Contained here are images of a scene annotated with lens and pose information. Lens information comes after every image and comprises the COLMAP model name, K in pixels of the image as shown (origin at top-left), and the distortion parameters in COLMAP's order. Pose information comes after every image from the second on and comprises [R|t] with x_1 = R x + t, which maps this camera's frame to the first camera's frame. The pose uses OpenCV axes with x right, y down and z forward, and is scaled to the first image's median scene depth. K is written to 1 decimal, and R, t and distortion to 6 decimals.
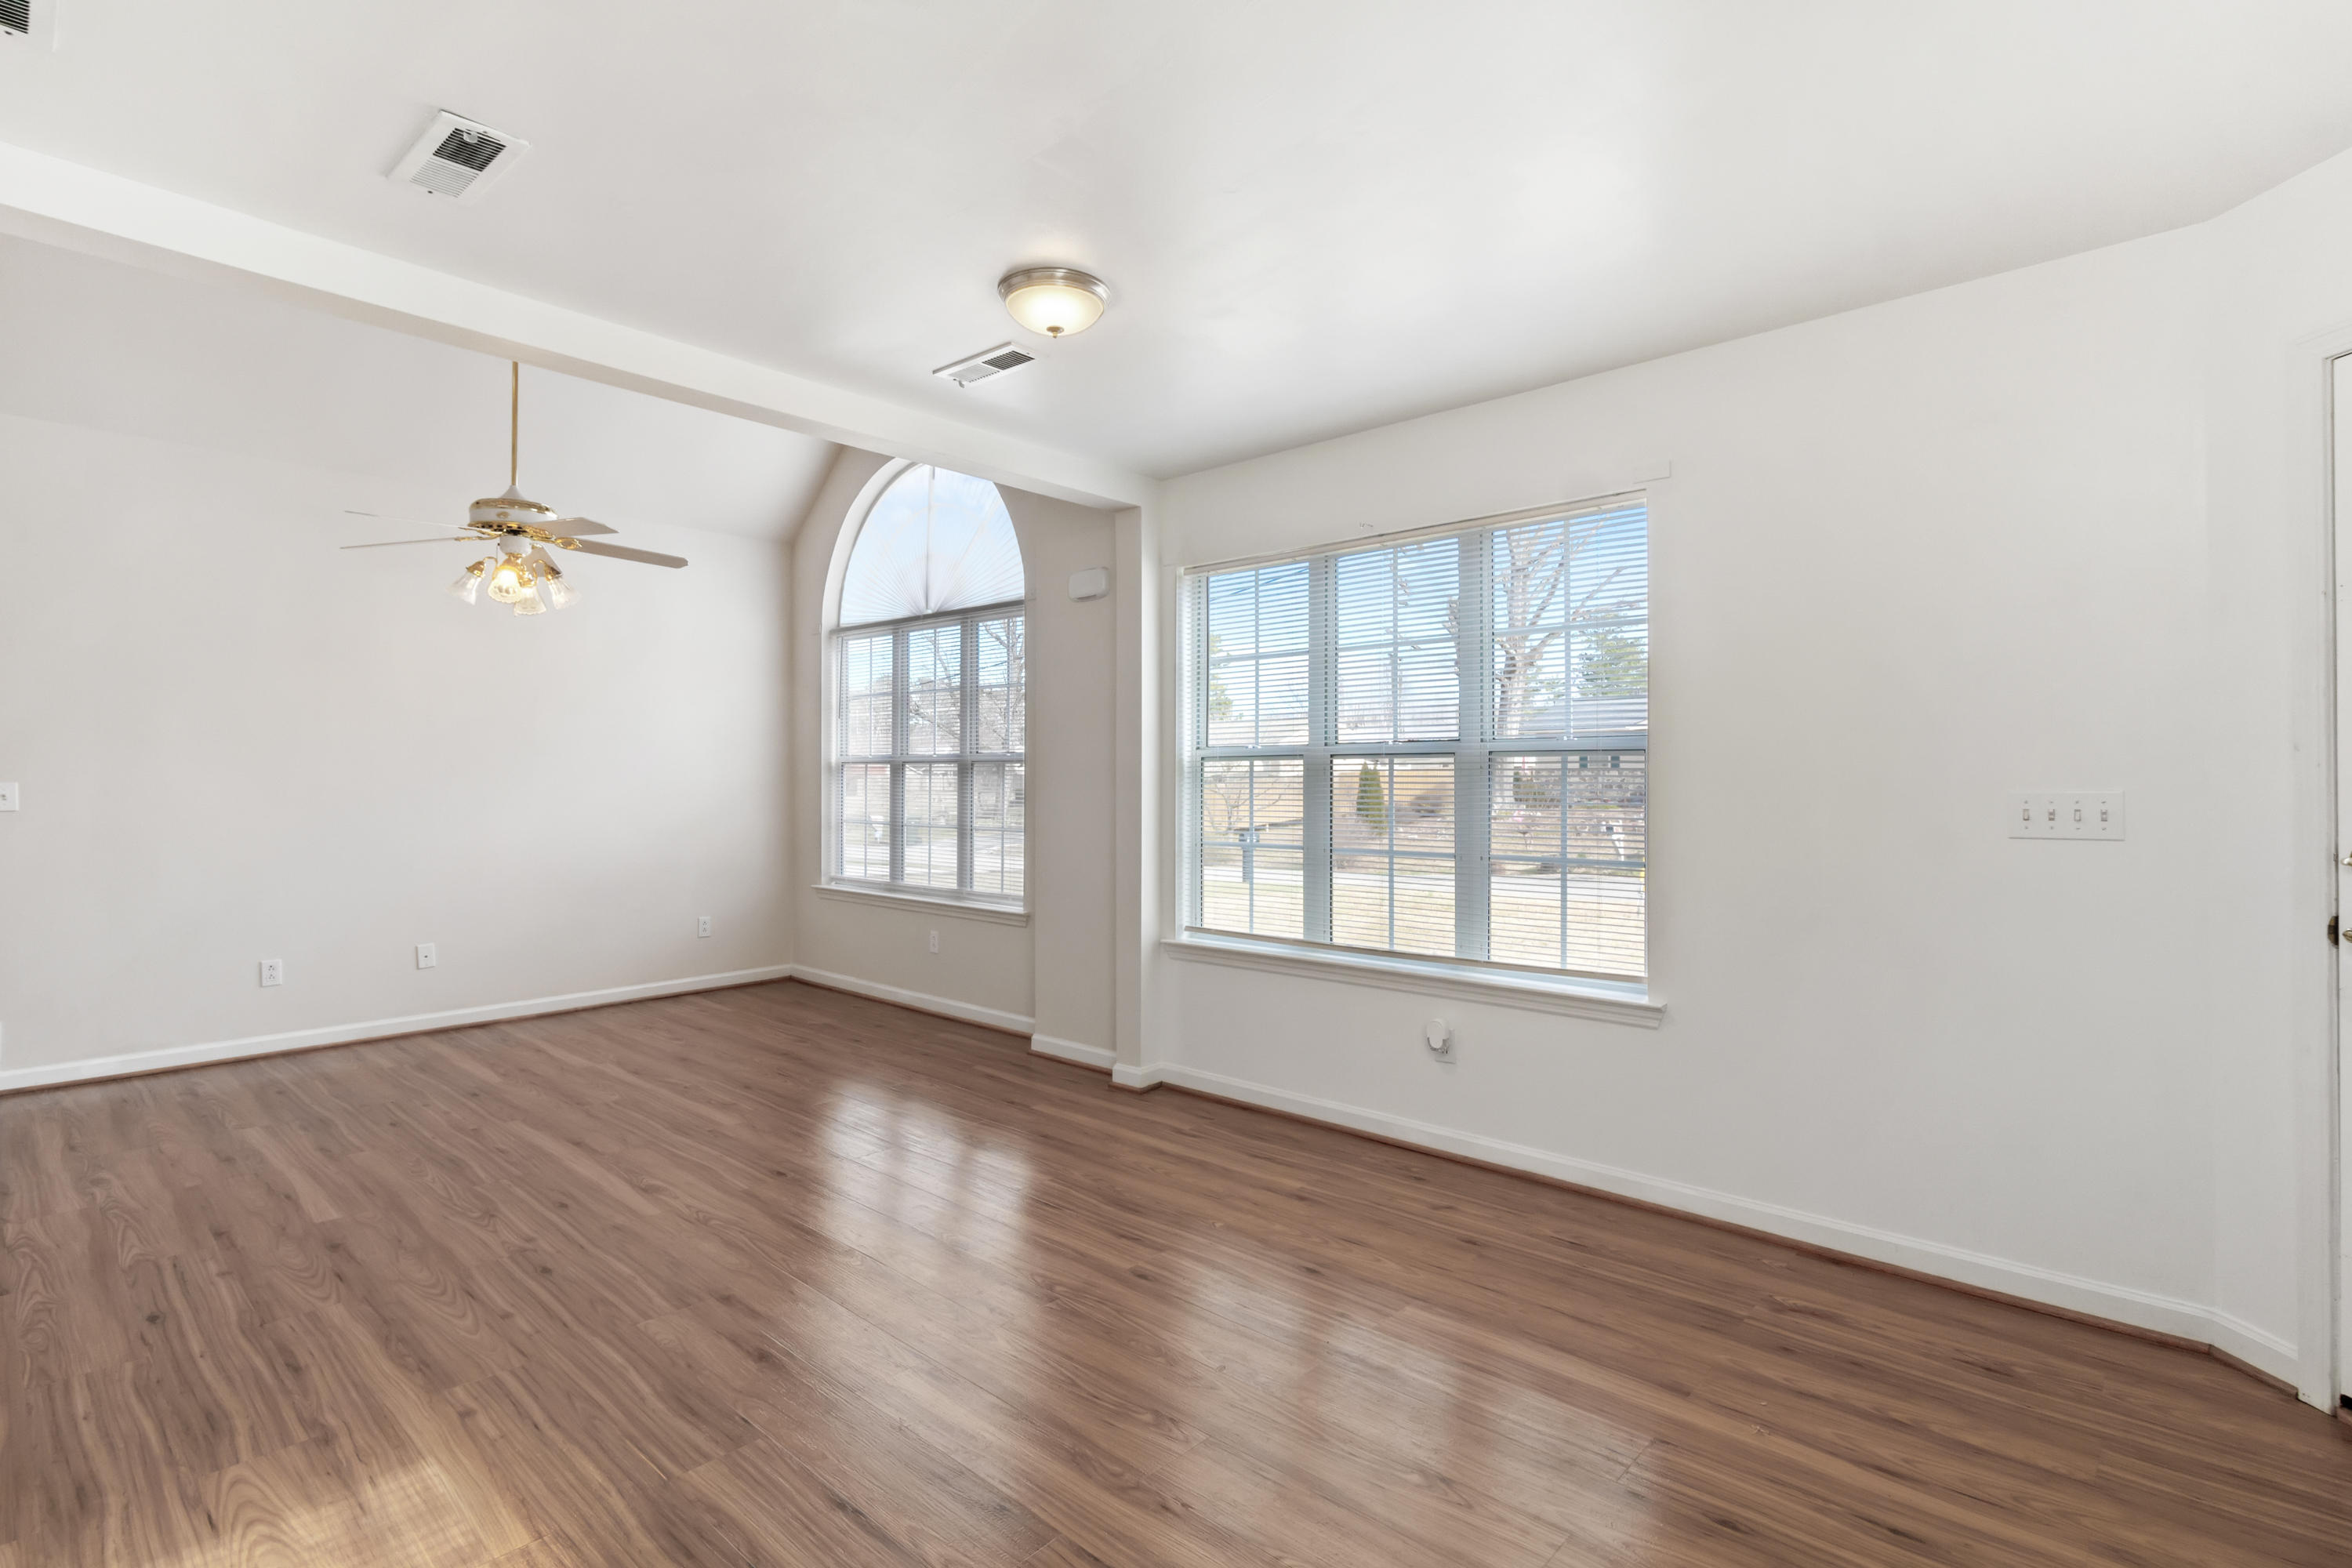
lens RADIAL K [[1102.5, 0, 1176.0], [0, 1102.5, 784.0], [0, 0, 1]] dist [0.001837, -0.000389]
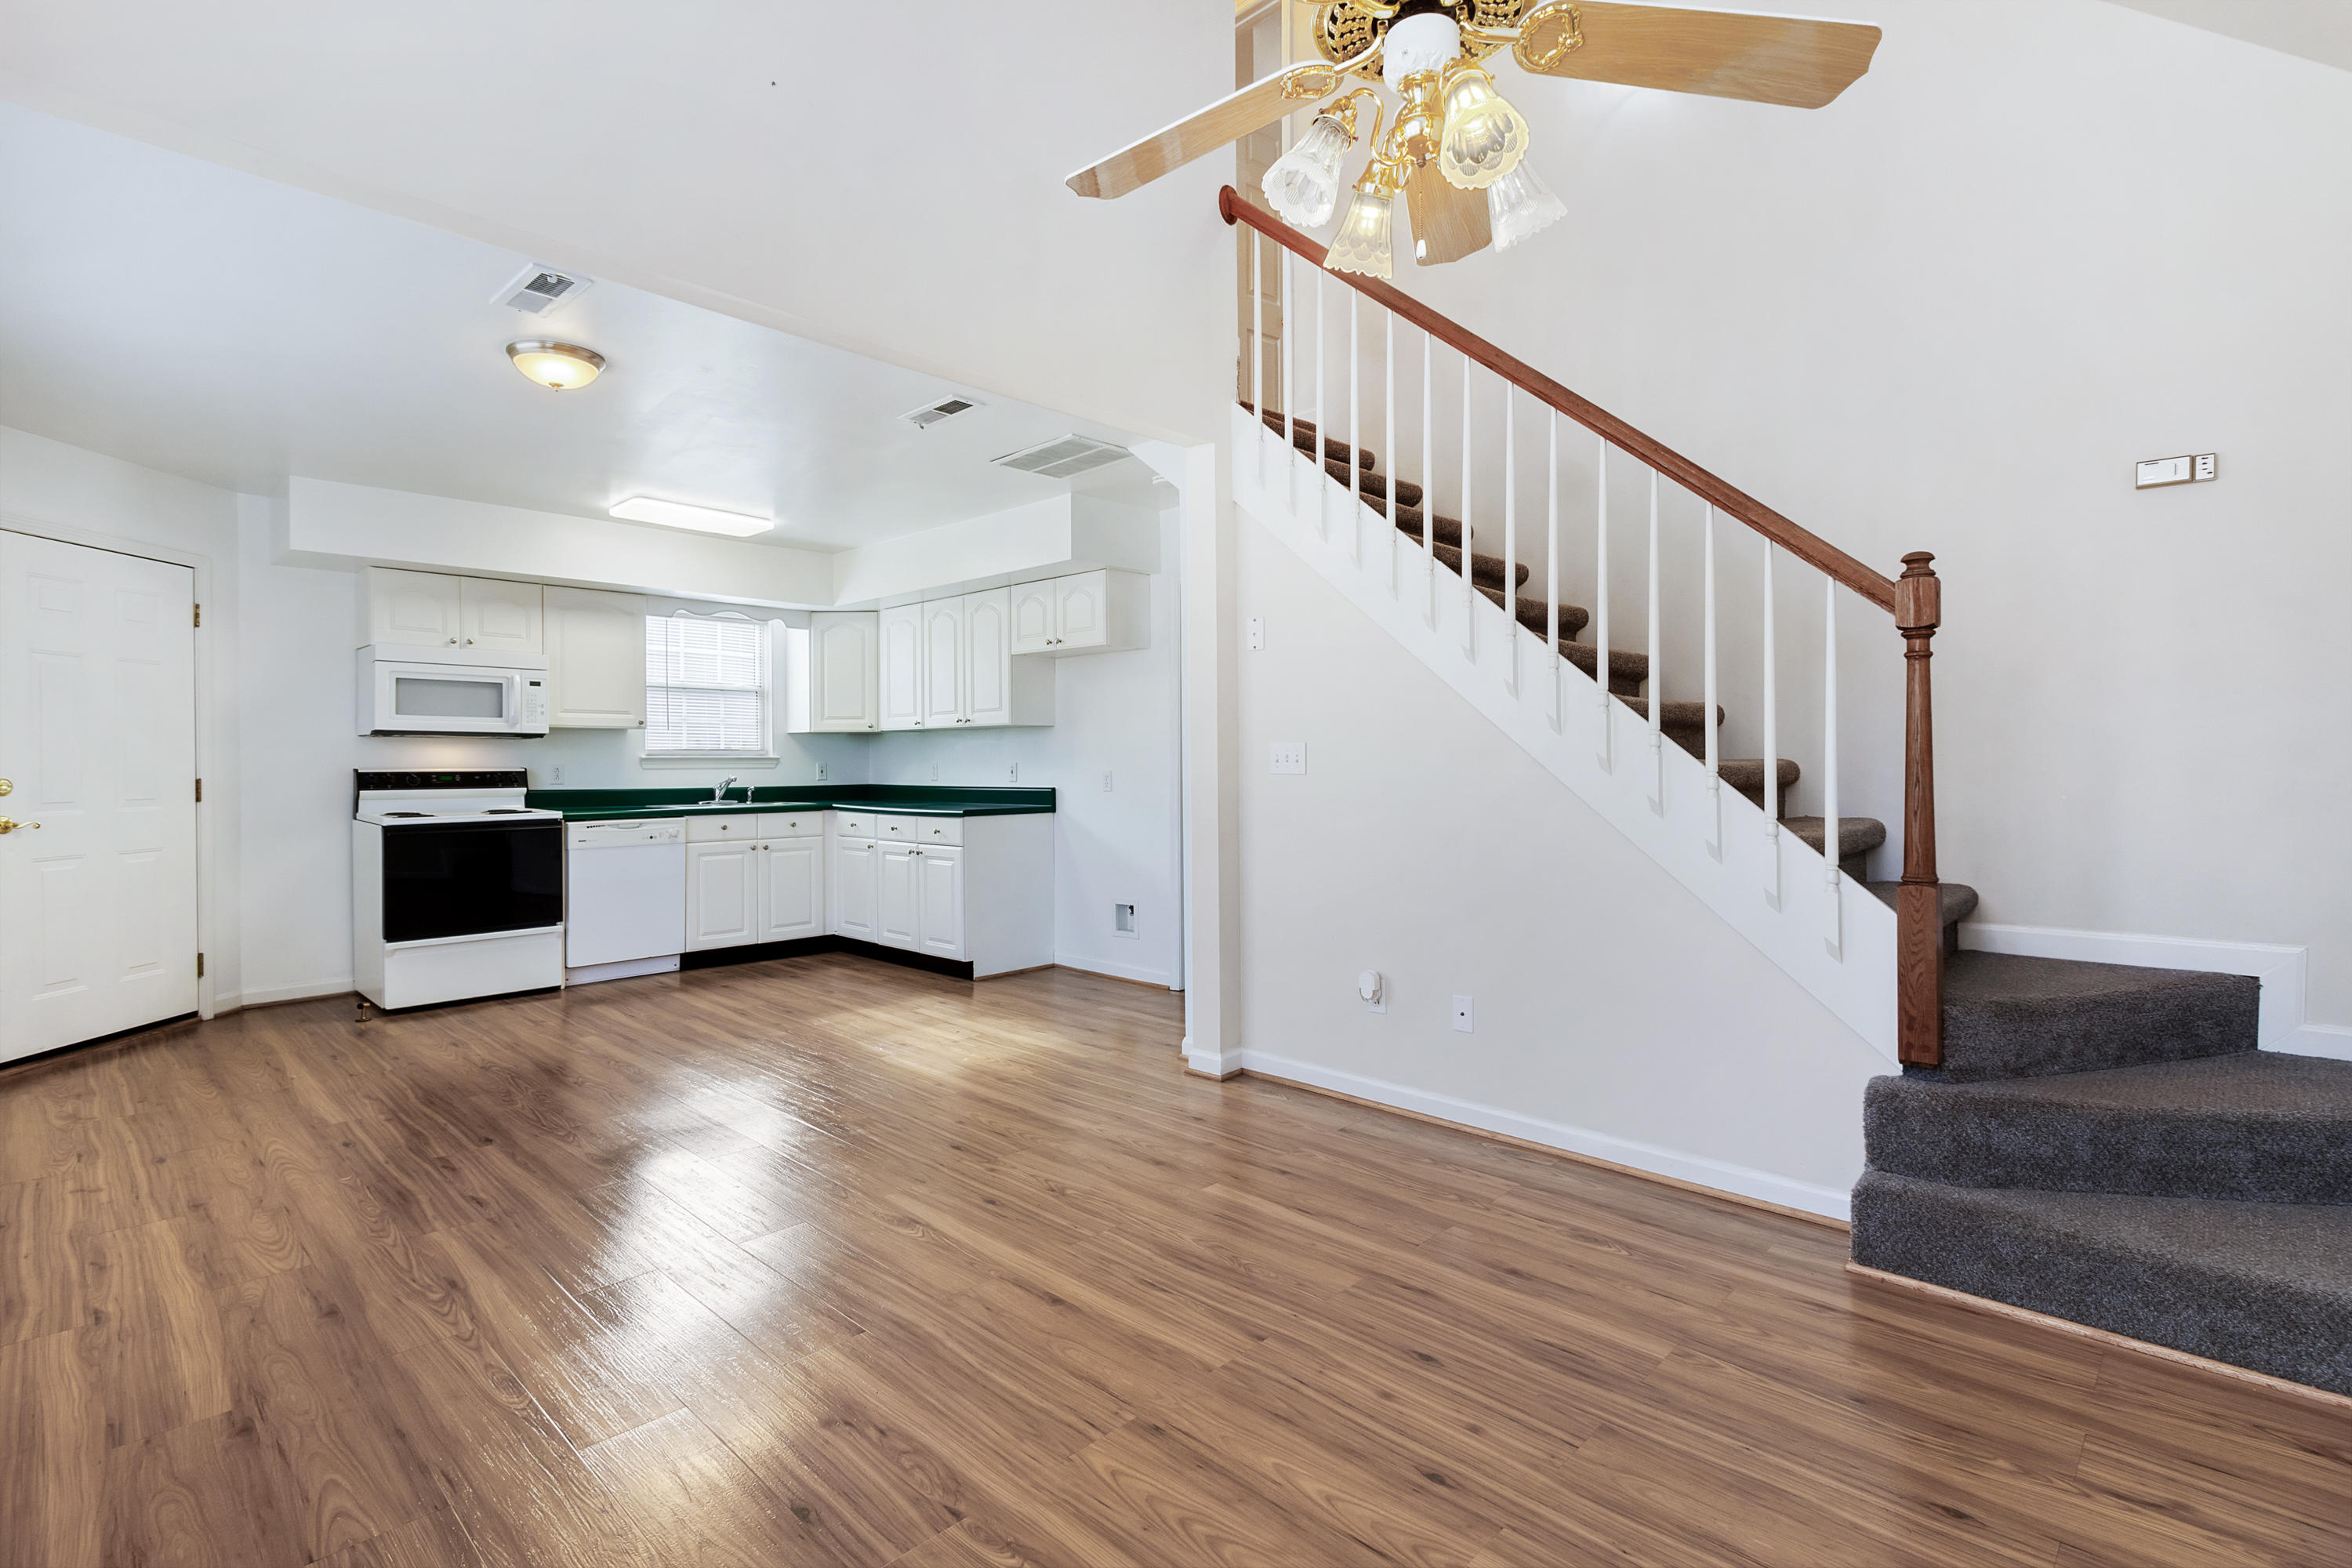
lens RADIAL K [[1102.5, 0, 1176.0], [0, 1102.5, 784.0], [0, 0, 1]] dist [0.001837, -0.000389]
pose [[-0.999510, 0.003766, 0.031073, -0.704149], [0.004420, 0.999769, 0.021020, 0.008737], [-0.030987, 0.021147, -0.999296, 1.821055]]
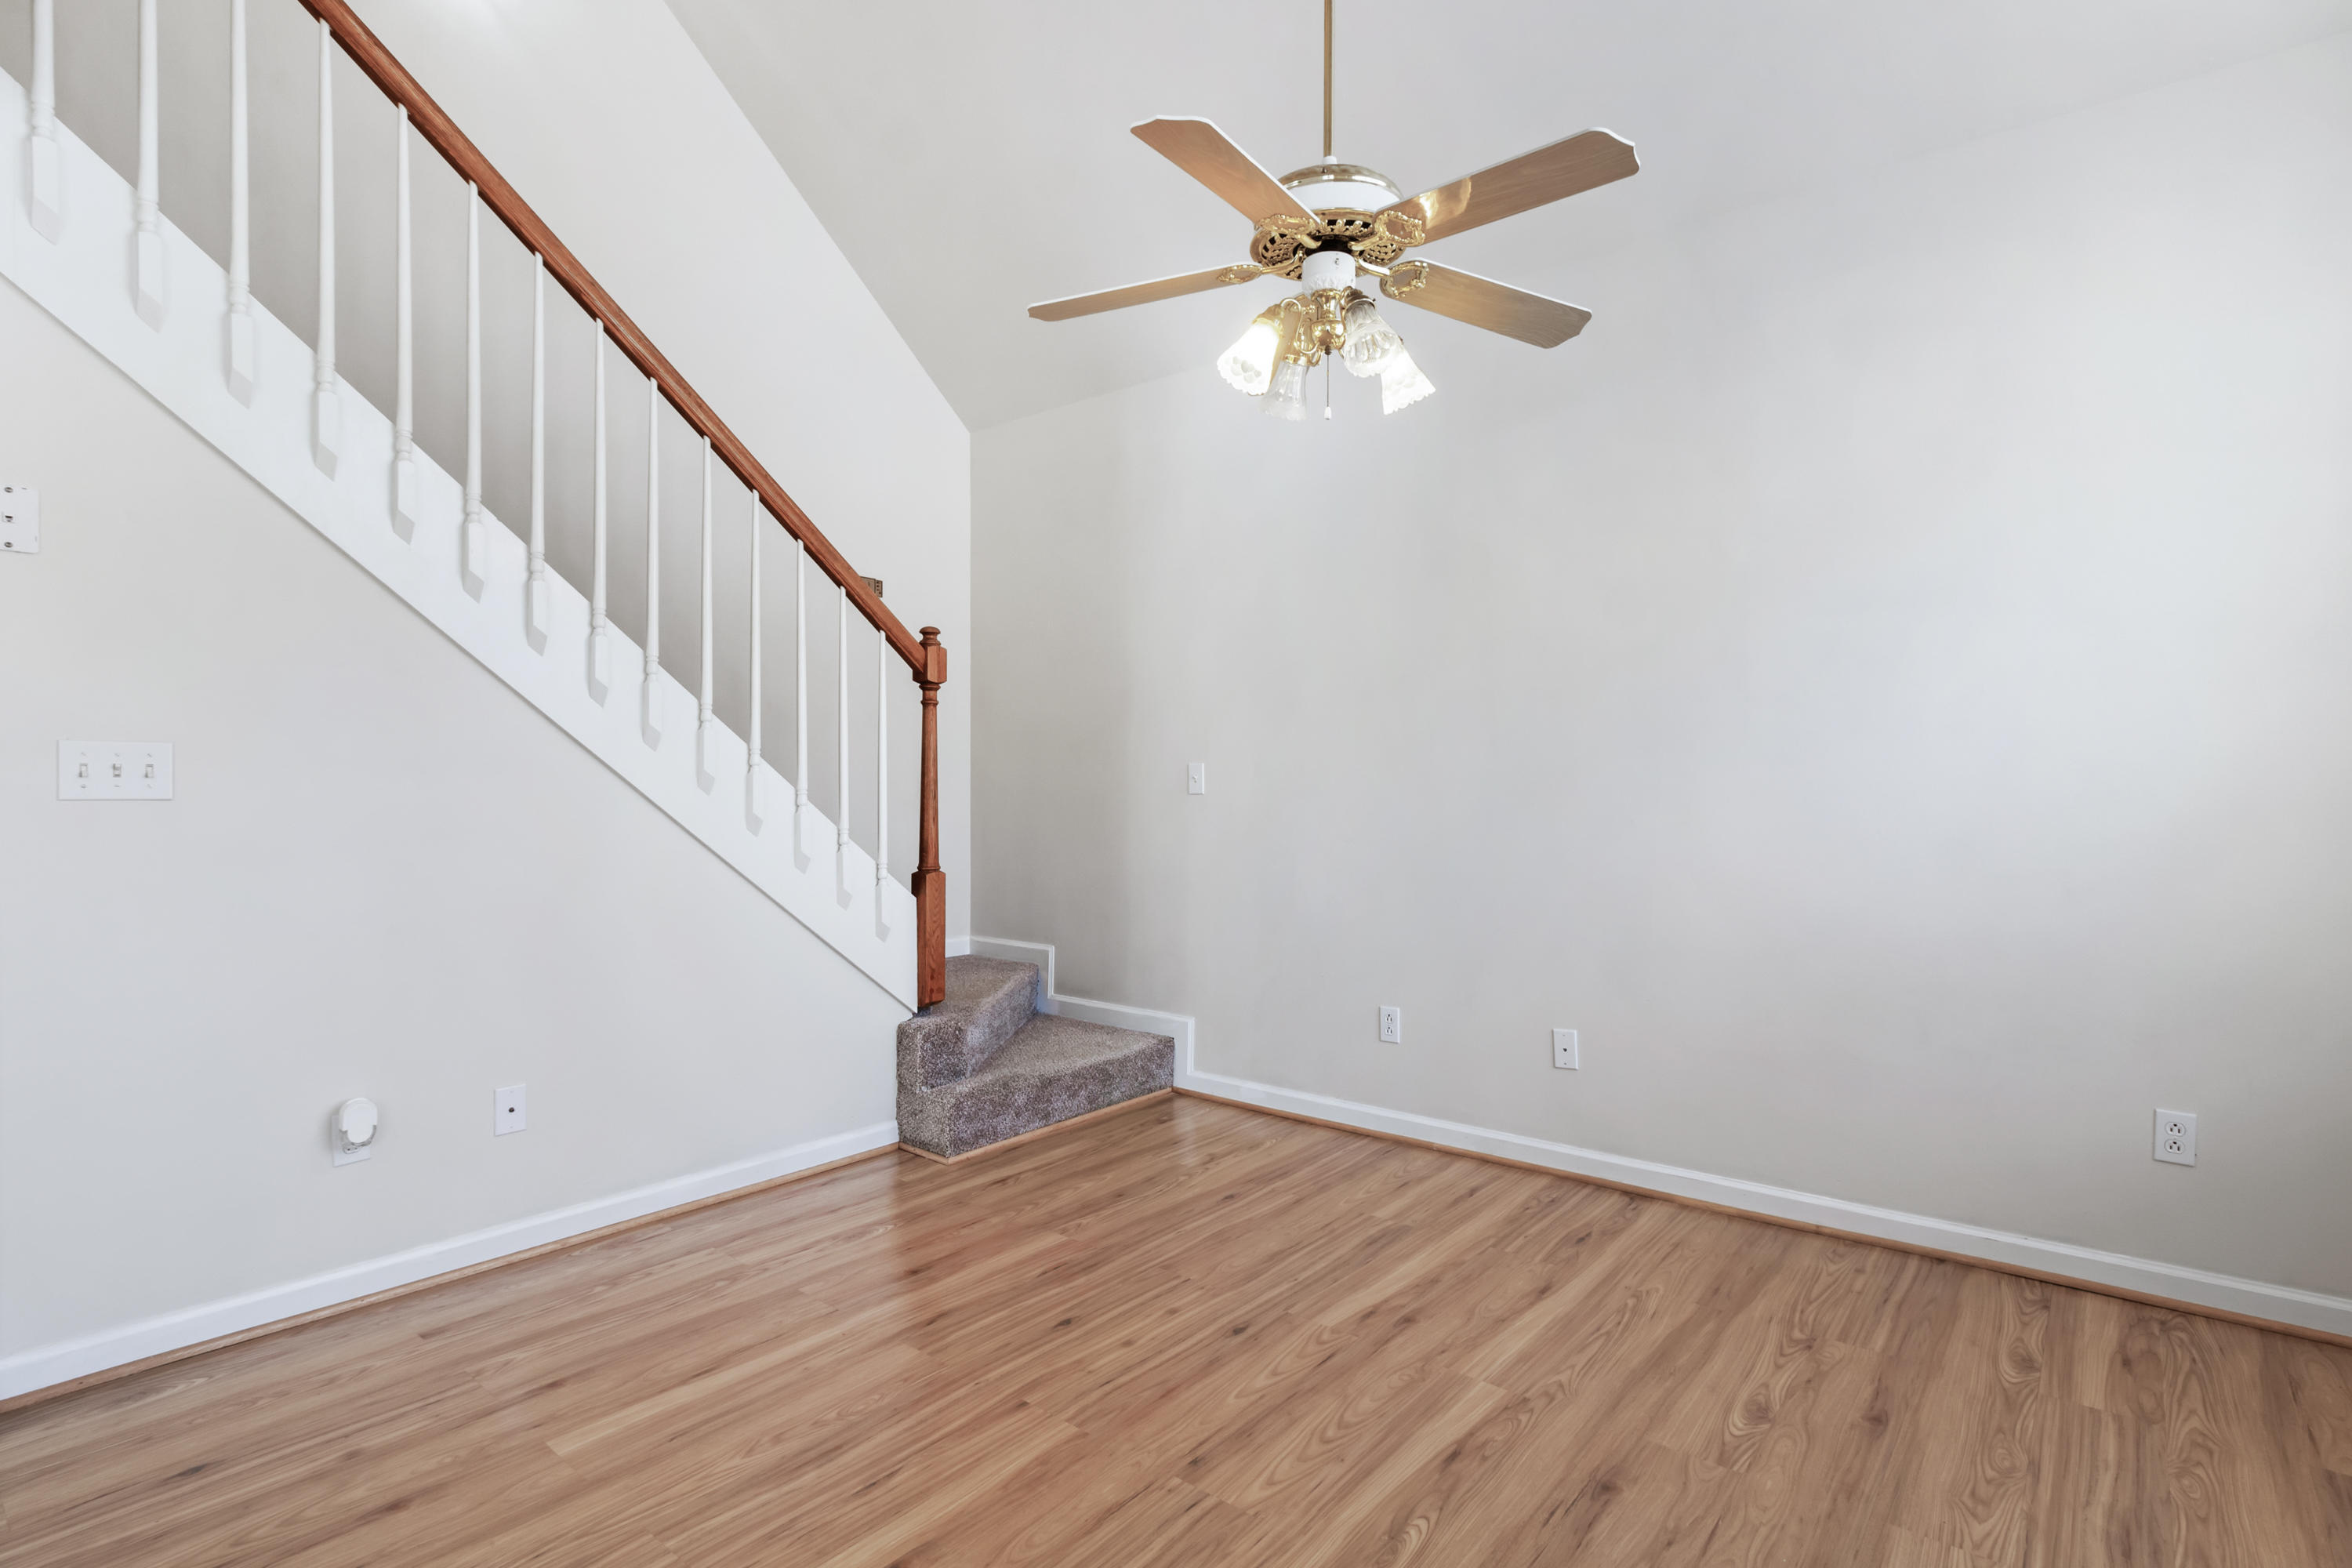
lens RADIAL K [[1146.1, 0, 1176.0], [0, 1146.1, 784.0], [0, 0, 1]] dist [0.002034, 0.000409]
pose [[0.046617, 0.001615, -0.998912, -0.089955], [-0.001351, 0.999998, 0.001554, 0.013597], [0.998912, 0.001277, 0.046619, 1.209480]]
